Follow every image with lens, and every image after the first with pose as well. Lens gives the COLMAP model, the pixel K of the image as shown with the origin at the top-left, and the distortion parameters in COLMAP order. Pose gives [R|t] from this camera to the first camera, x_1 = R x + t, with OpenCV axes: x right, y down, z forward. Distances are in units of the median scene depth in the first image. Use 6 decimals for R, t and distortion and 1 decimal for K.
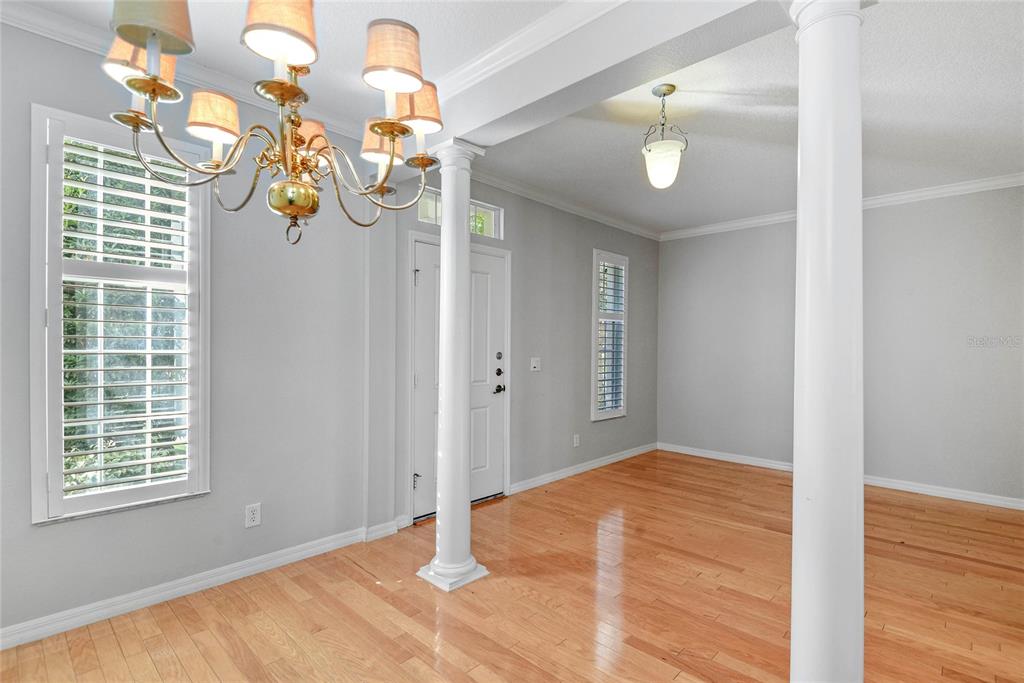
lens RADIAL K [[498.1, 0, 510.5], [0, 498.1, 347.2], [0, 0, 1]] dist [0.008187, -0.005563]
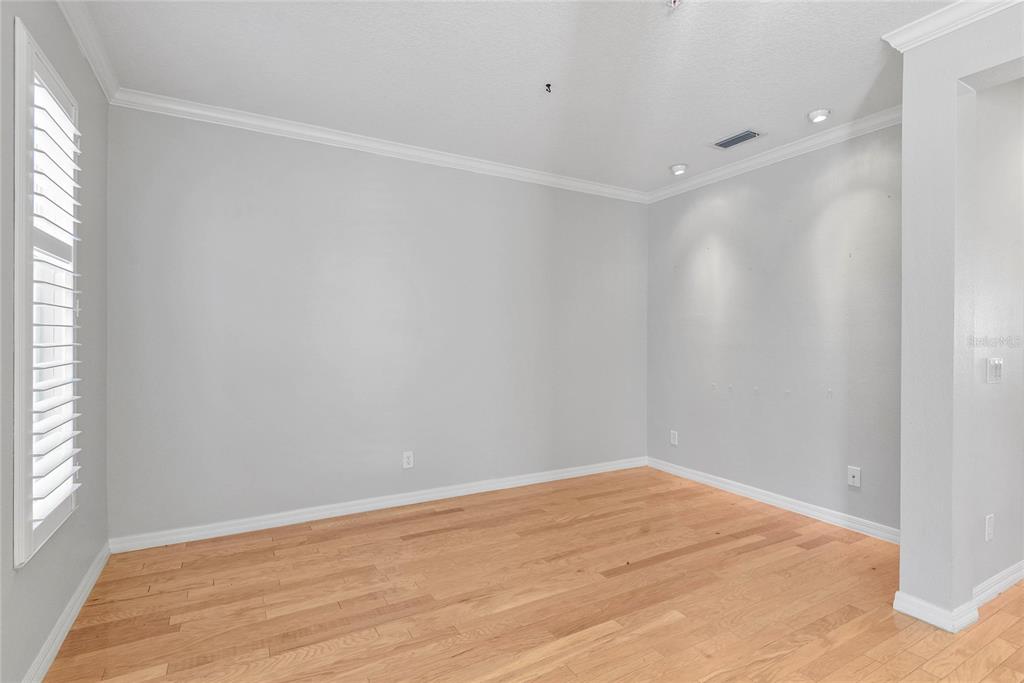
lens RADIAL K [[498.1, 0, 514.4], [0, 498.1, 343.2], [0, 0, 1]] dist [0.008187, -0.005563]
pose [[0.269271, -0.024424, 0.962755, -0.060958], [-0.006452, 0.999610, 0.027163, -0.004998], [-0.963043, -0.013526, 0.269008, 0.752526]]
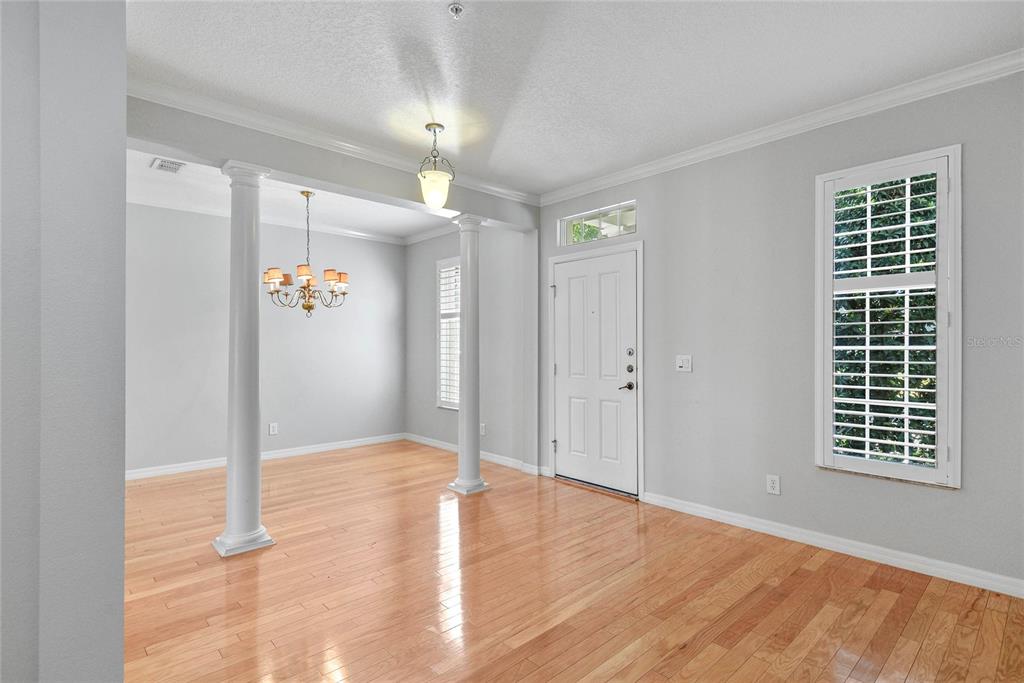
lens RADIAL K [[498.1, 0, 492.2], [0, 498.1, 345.7], [0, 0, 1]] dist [0.008187, -0.005563]
pose [[-0.083103, -0.003076, -0.996536, 0.970906], [0.006931, 0.999969, -0.003665, 0.007014], [0.996517, -0.007211, -0.083079, 0.811824]]
